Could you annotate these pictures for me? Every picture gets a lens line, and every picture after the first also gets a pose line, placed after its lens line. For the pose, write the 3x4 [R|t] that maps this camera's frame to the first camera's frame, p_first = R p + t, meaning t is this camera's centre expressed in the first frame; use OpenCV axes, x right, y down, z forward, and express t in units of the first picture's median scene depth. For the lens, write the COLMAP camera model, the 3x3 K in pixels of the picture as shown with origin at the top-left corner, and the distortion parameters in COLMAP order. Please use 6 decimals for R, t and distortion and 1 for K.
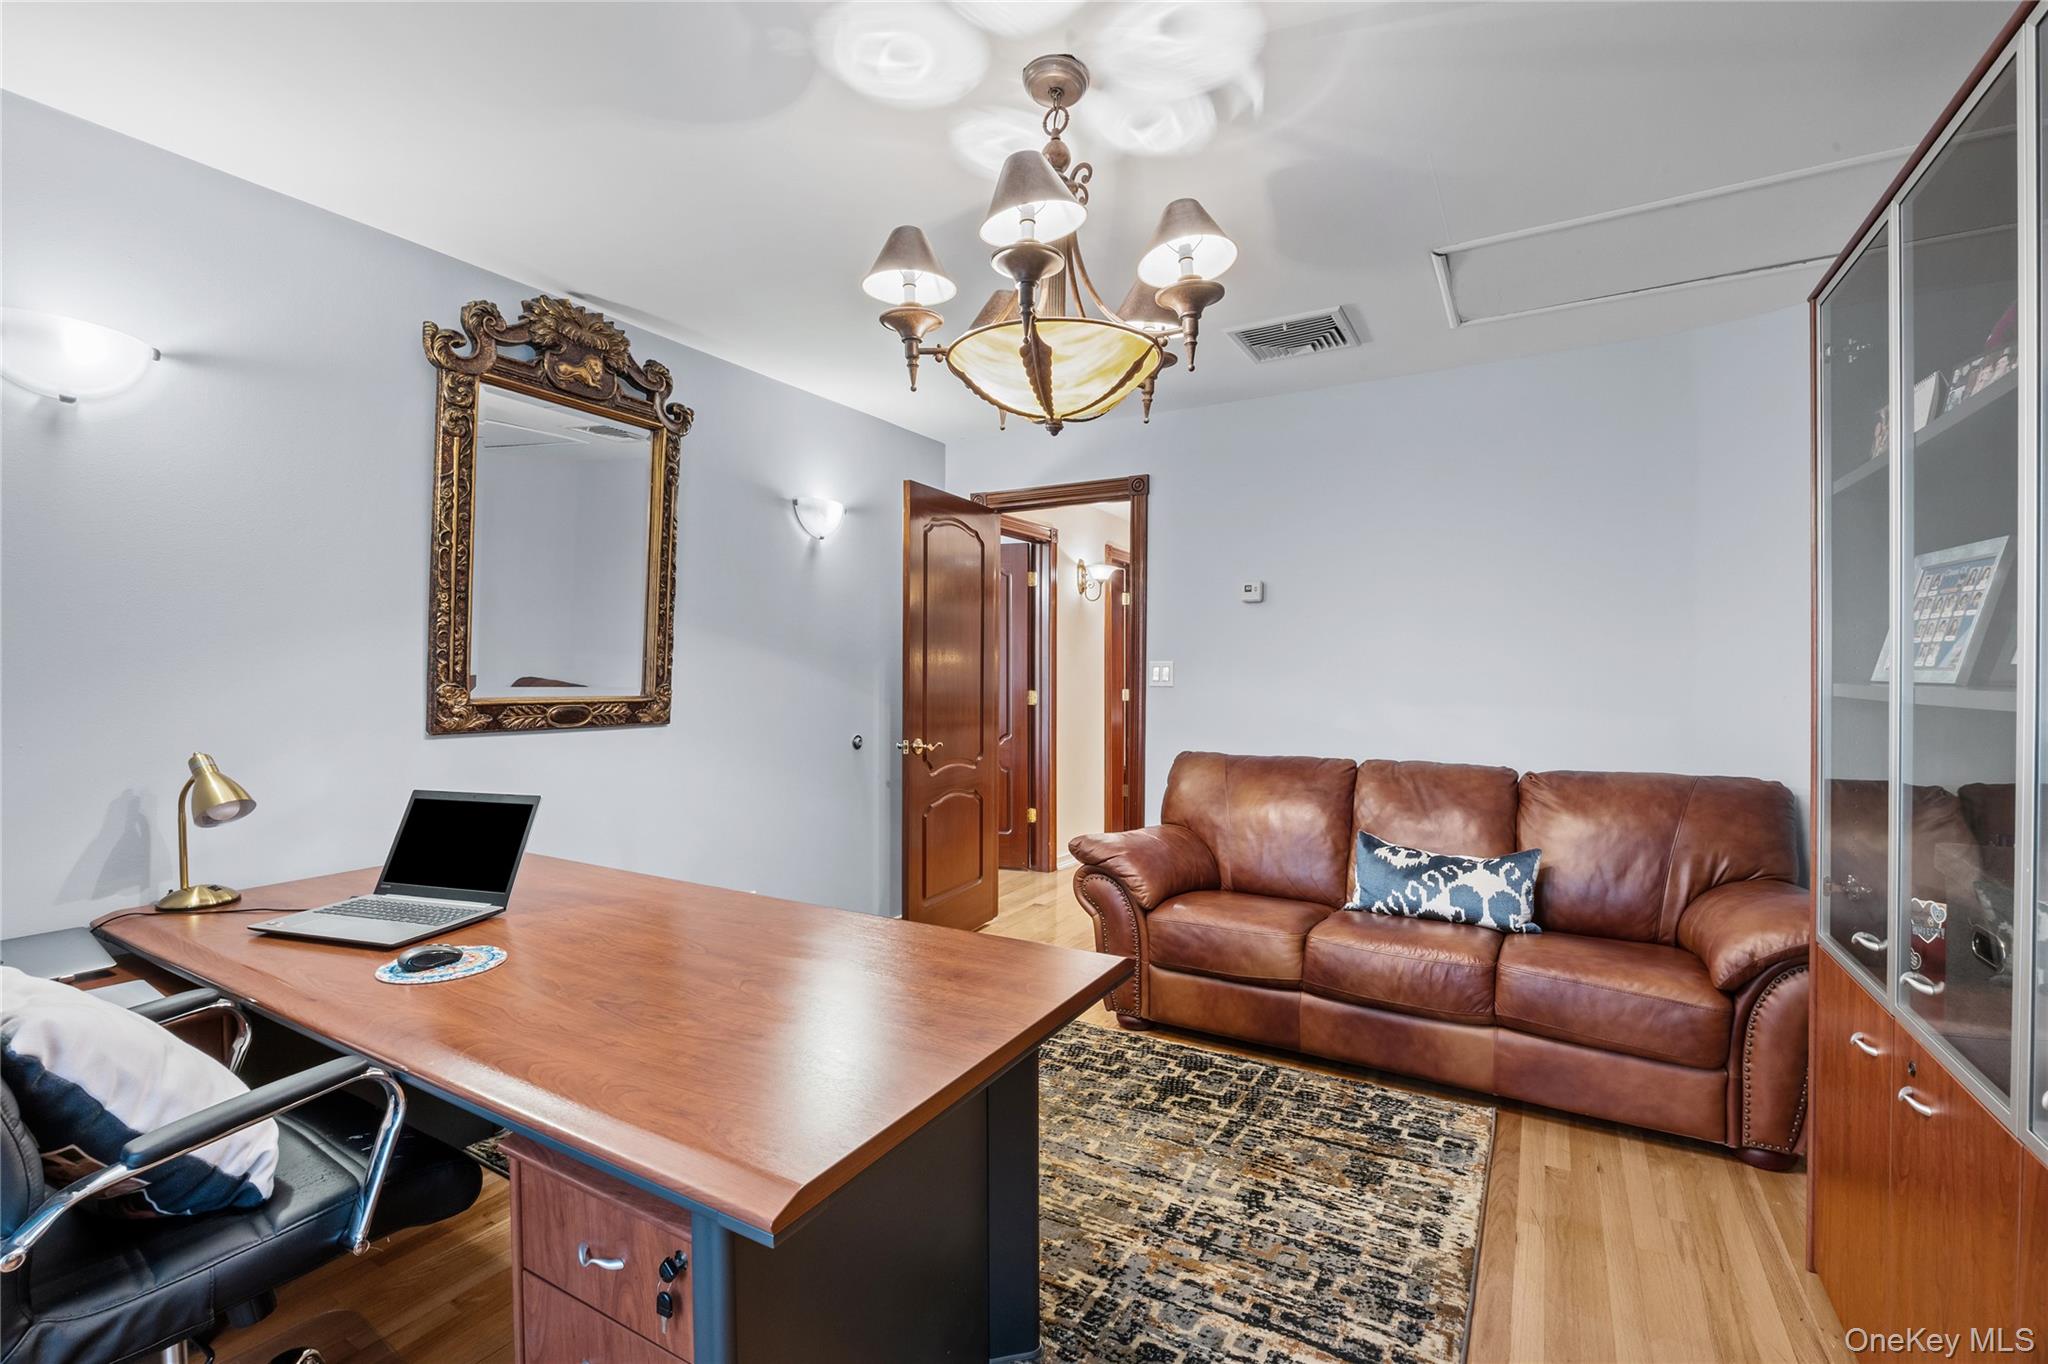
lens RADIAL K [[888.1, 0, 1025.5], [0, 888.1, 672.8], [0, 0, 1]] dist [-0.004178, 0.000099]
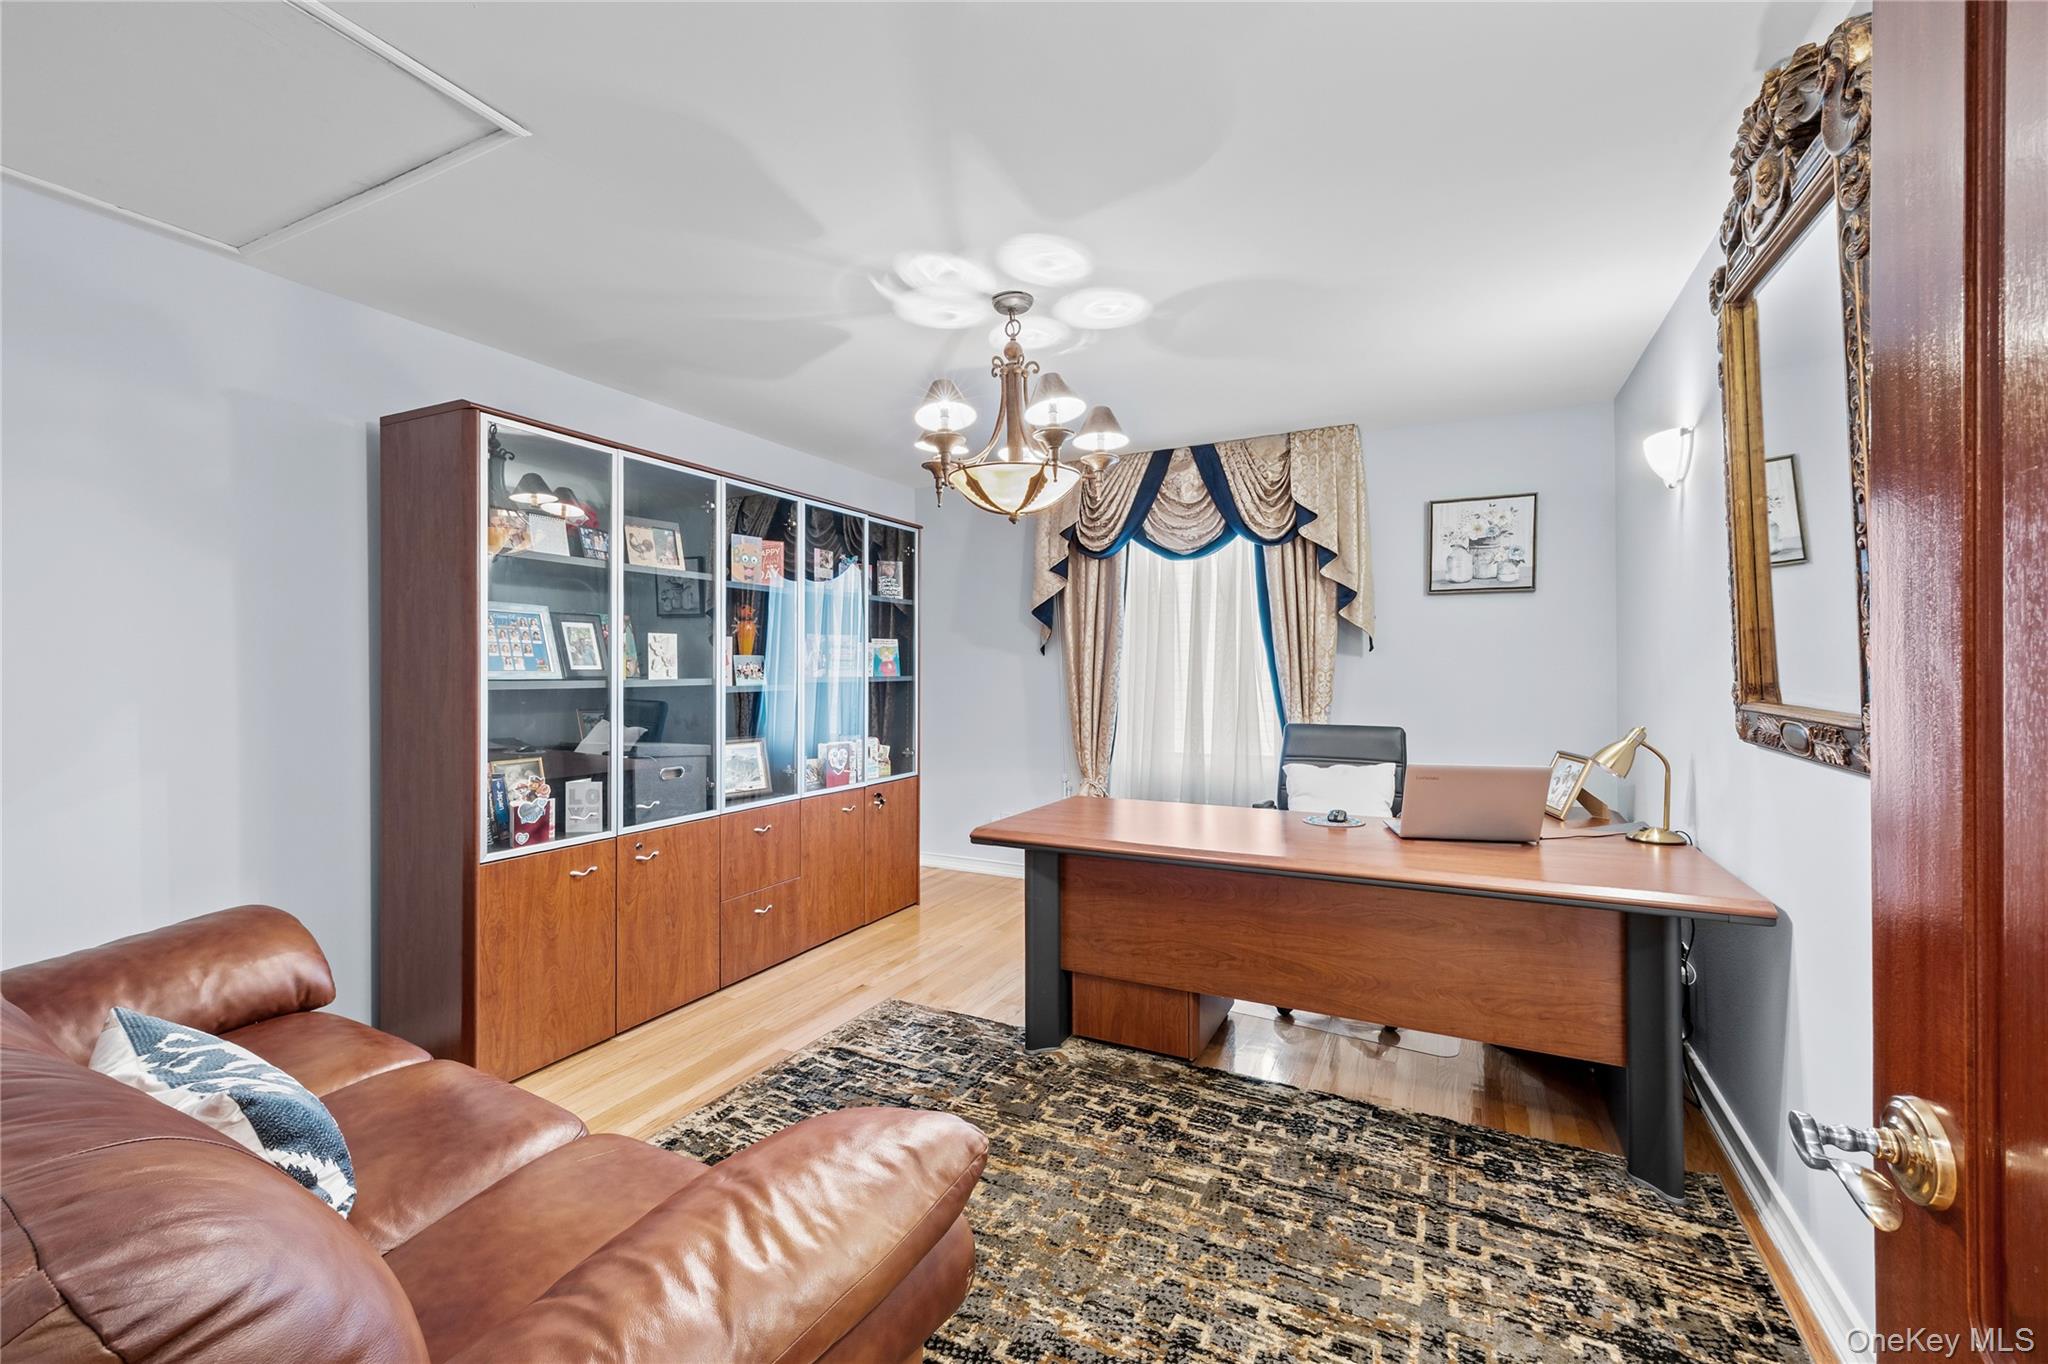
lens RADIAL K [[842.7, 0, 1031.3], [0, 842.7, 672.6], [0, 0, 1]] dist [-0.000466, 0.000340]
pose [[-0.998158, 0.003736, -0.060551, 0.092228], [0.003644, 0.999992, 0.001635, -0.001956], [0.060557, 0.001411, -0.998164, 2.408223]]
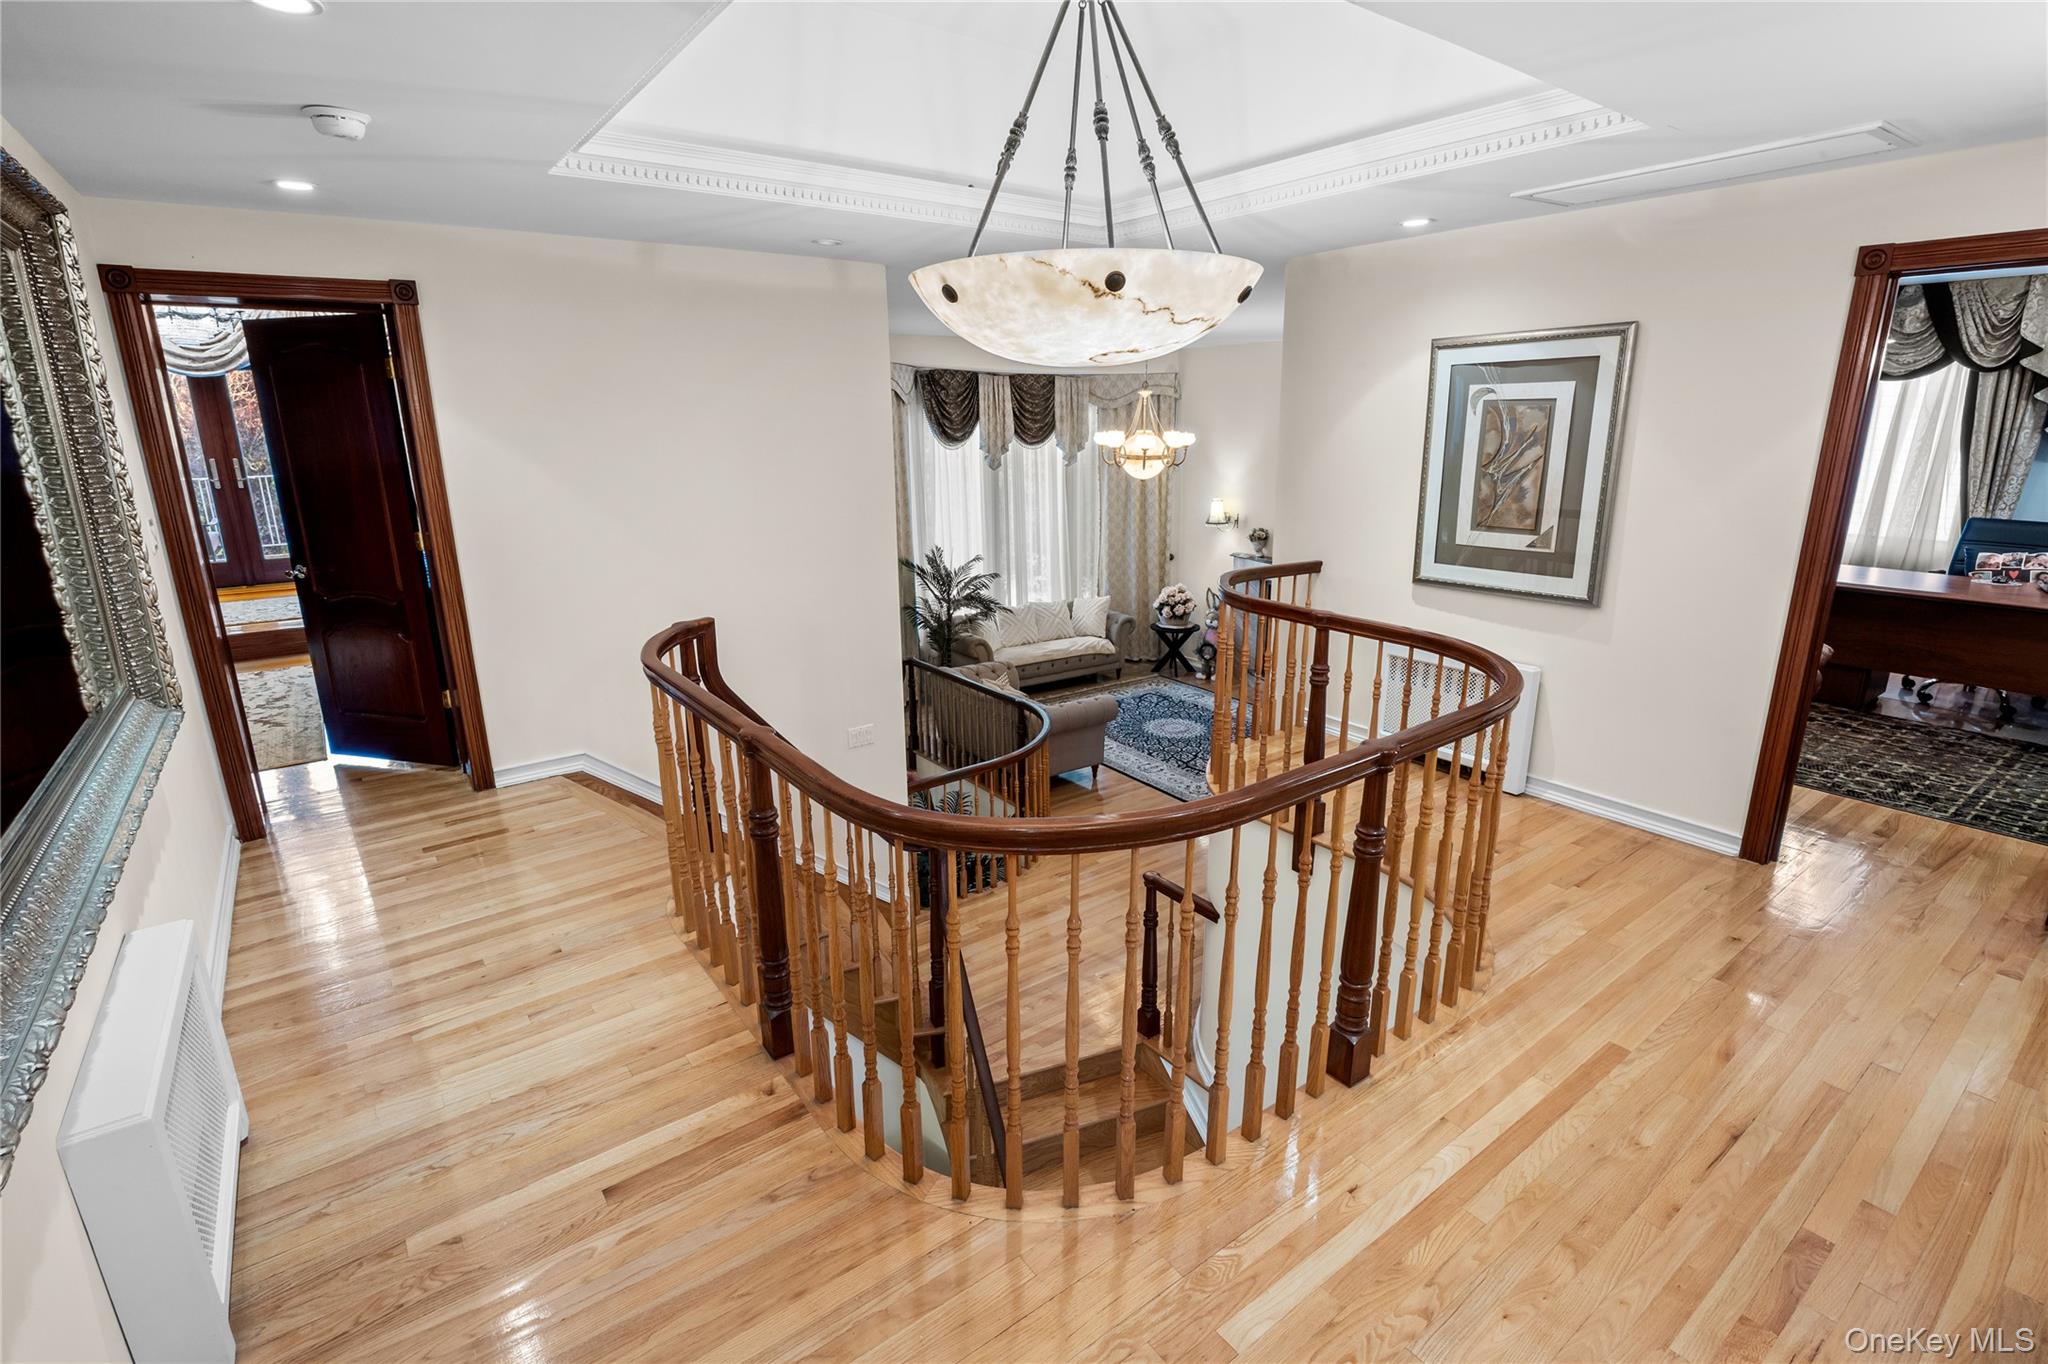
lens RADIAL K [[961.7, 0, 1022.4], [0, 961.7, 671.0], [0, 0, 1]] dist [0.000138, -0.000071]
pose [[-0.921024, -0.094379, 0.377899, 0.991808], [0.011305, 0.963314, 0.268137, -0.268960], [-0.389342, 0.251233, -0.886168, 4.591640]]
